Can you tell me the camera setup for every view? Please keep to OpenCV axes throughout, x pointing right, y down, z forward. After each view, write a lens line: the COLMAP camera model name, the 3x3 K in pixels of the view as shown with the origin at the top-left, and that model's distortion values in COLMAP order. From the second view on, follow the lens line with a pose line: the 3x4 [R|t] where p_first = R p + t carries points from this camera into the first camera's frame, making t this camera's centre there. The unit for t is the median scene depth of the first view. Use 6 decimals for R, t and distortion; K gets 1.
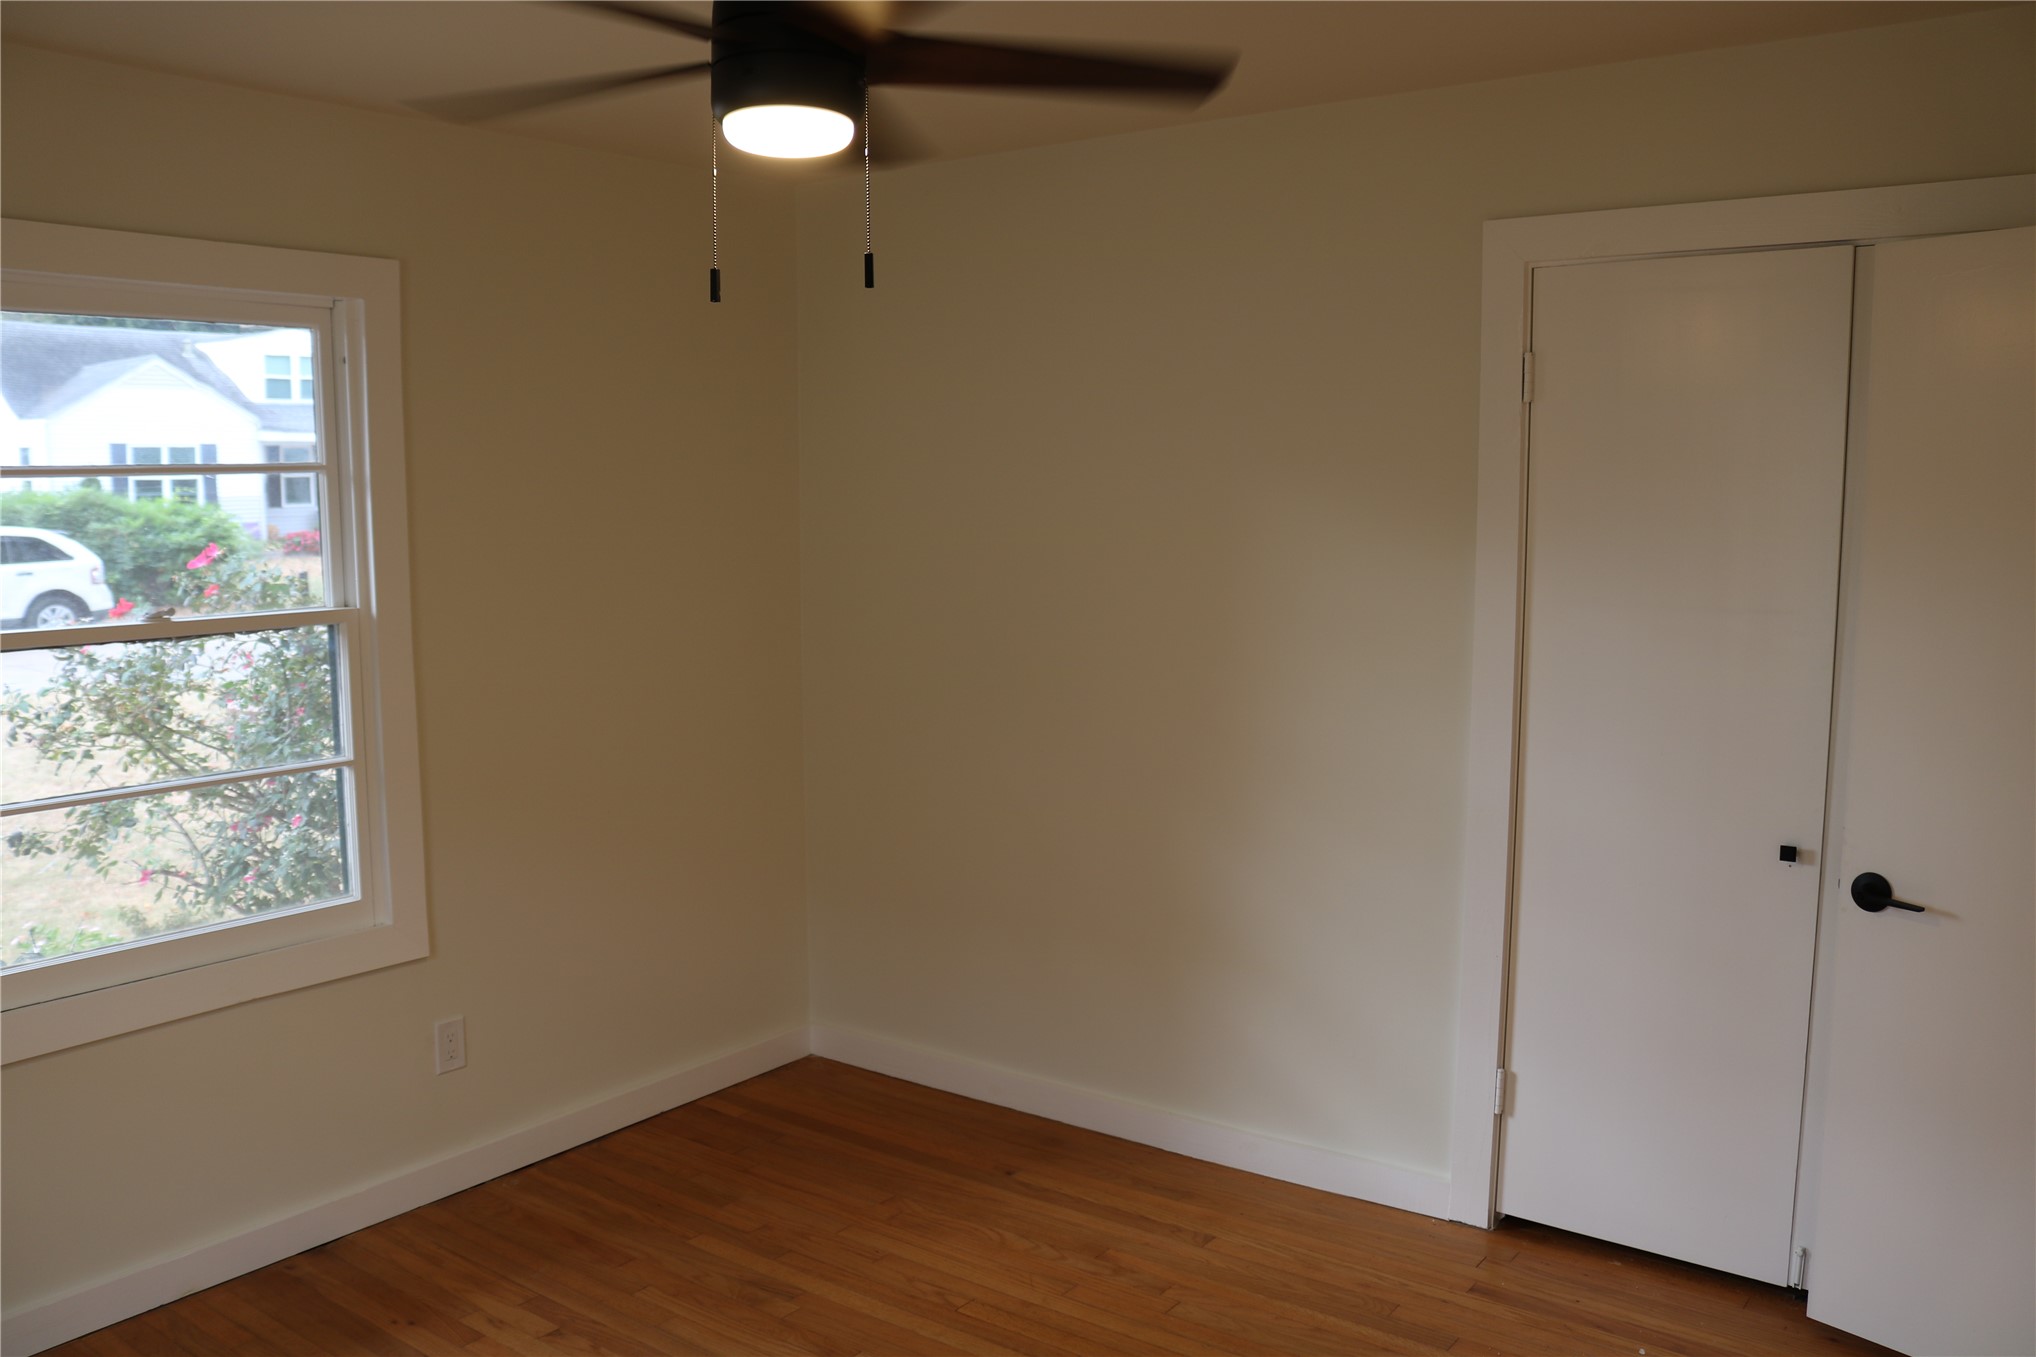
lens RADIAL K [[1702.8, 0, 1000.4], [0, 1702.8, 682.0], [0, 0, 1]] dist [-0.098539, 0.035217]
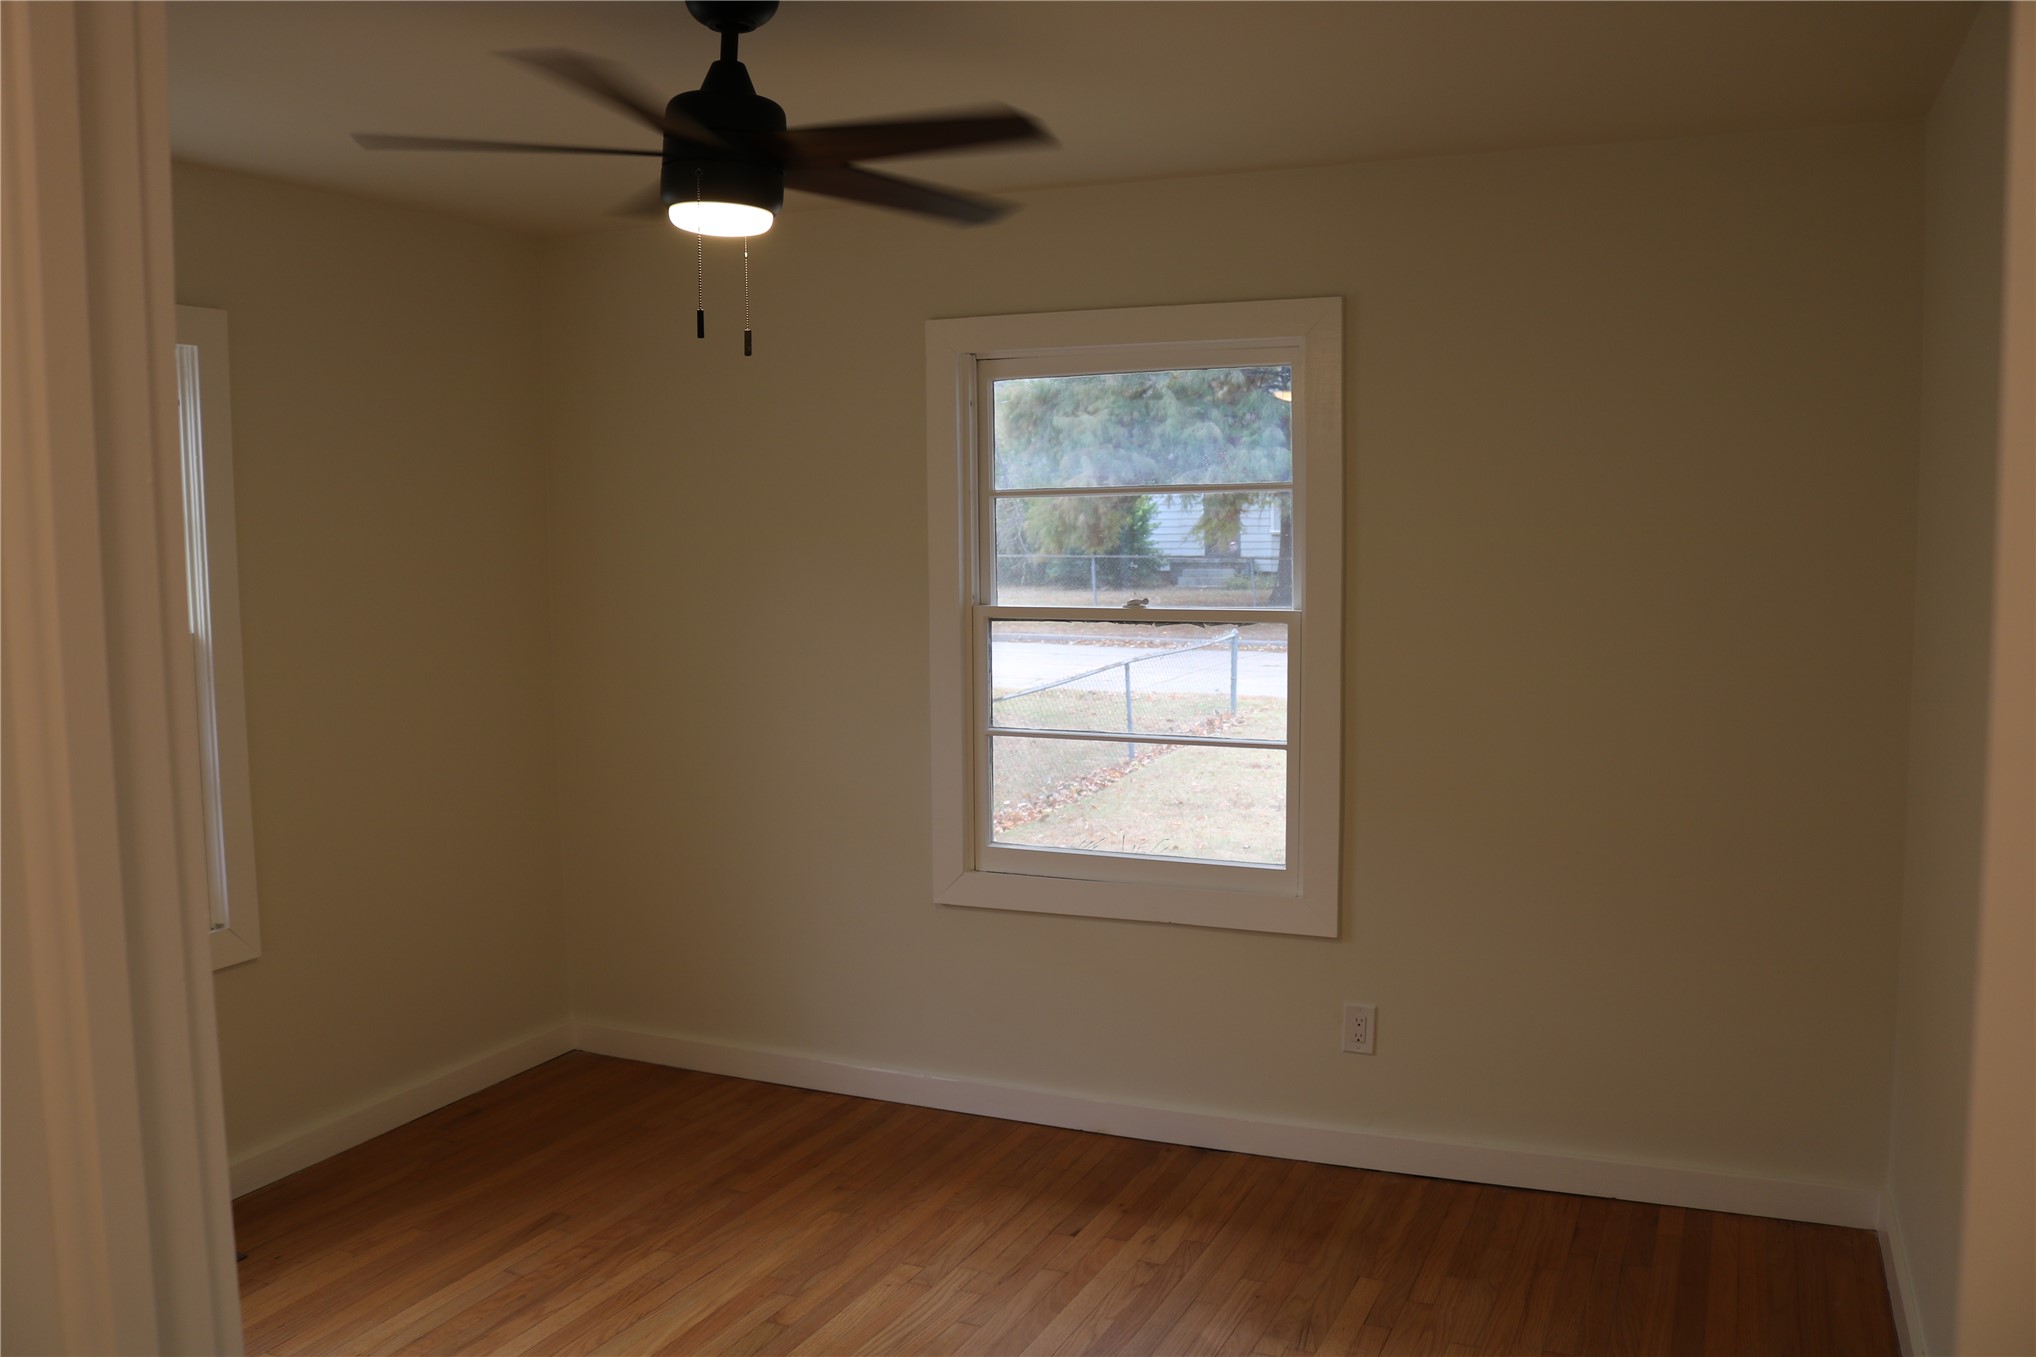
lens RADIAL K [[1702.8, 0, 1001.2], [0, 1702.8, 678.0], [0, 0, 1]] dist [-0.098539, 0.035217]
pose [[0.239751, 0.091071, -0.966553, 0.680275], [-0.110040, 0.991724, 0.066147, -0.053573], [0.964578, 0.090501, 0.247788, 0.534424]]
